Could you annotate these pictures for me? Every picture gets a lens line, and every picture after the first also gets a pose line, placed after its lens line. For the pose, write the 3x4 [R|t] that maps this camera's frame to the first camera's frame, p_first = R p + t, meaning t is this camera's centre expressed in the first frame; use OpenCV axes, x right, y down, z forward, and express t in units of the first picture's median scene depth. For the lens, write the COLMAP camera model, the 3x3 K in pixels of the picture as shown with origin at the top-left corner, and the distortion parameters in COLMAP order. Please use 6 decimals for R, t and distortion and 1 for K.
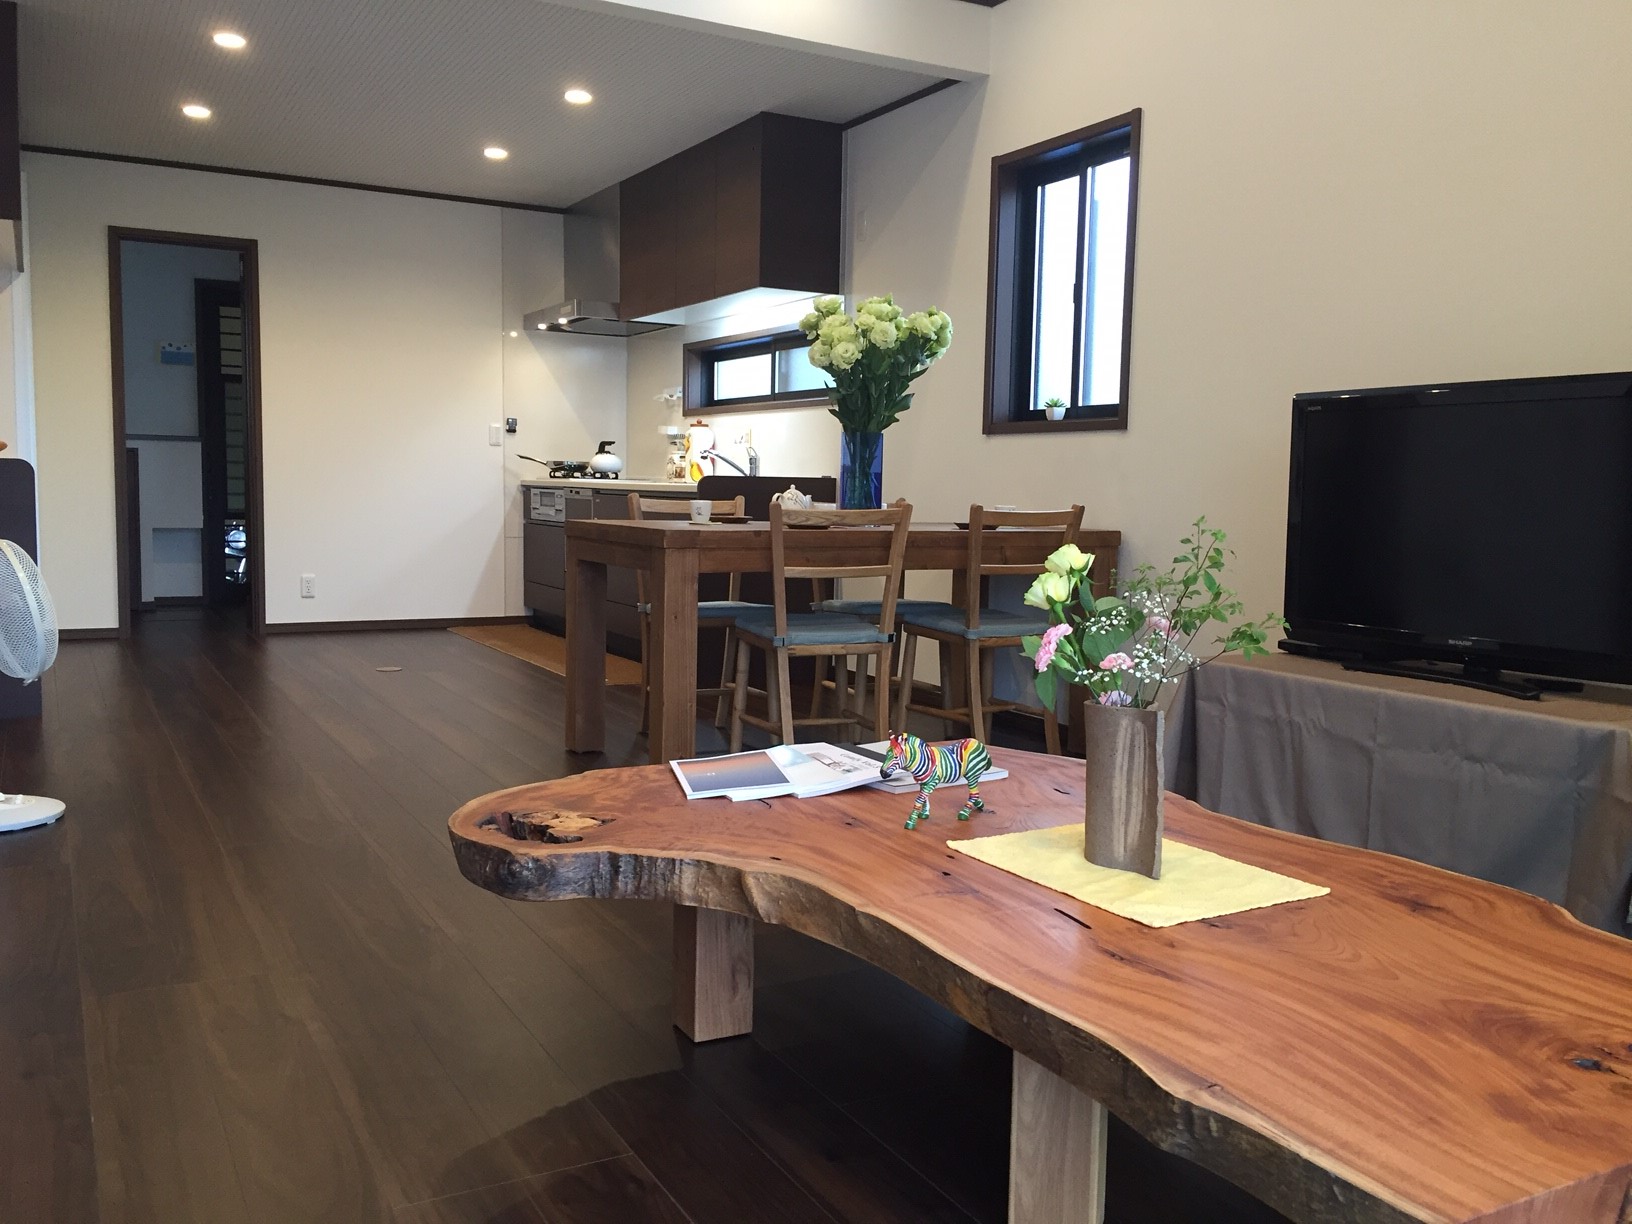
lens RADIAL K [[1390.6, 0, 821.3], [0, 1390.6, 613.1], [0, 0, 1]] dist [0.079109, -0.102001]
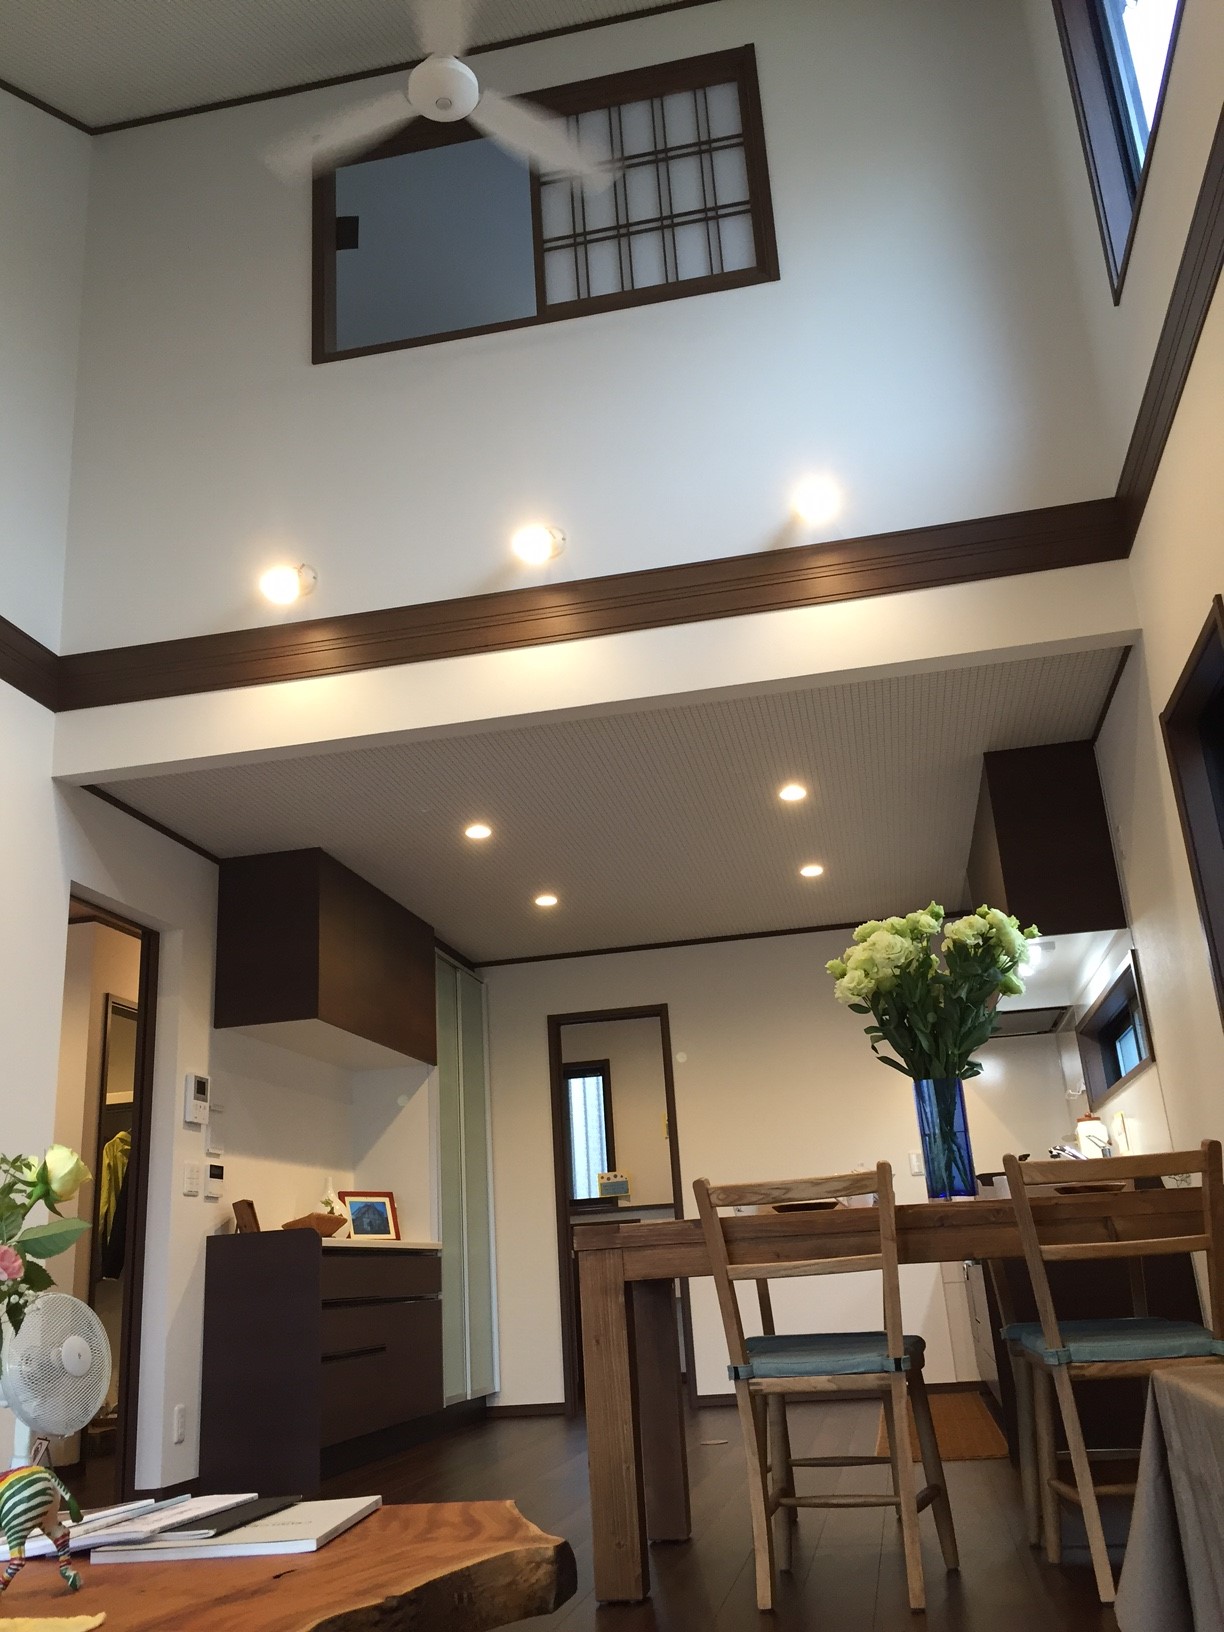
lens RADIAL K [[1390.6, 0, 615.5], [0, 1390.6, 817.1], [0, 0, 1]] dist [0.079109, -0.102001]
pose [[0.758406, -0.267829, -0.594211, 0.421285], [0.016186, 0.919130, -0.393622, 0.039850], [0.651581, 0.288908, 0.701409, 0.326559]]
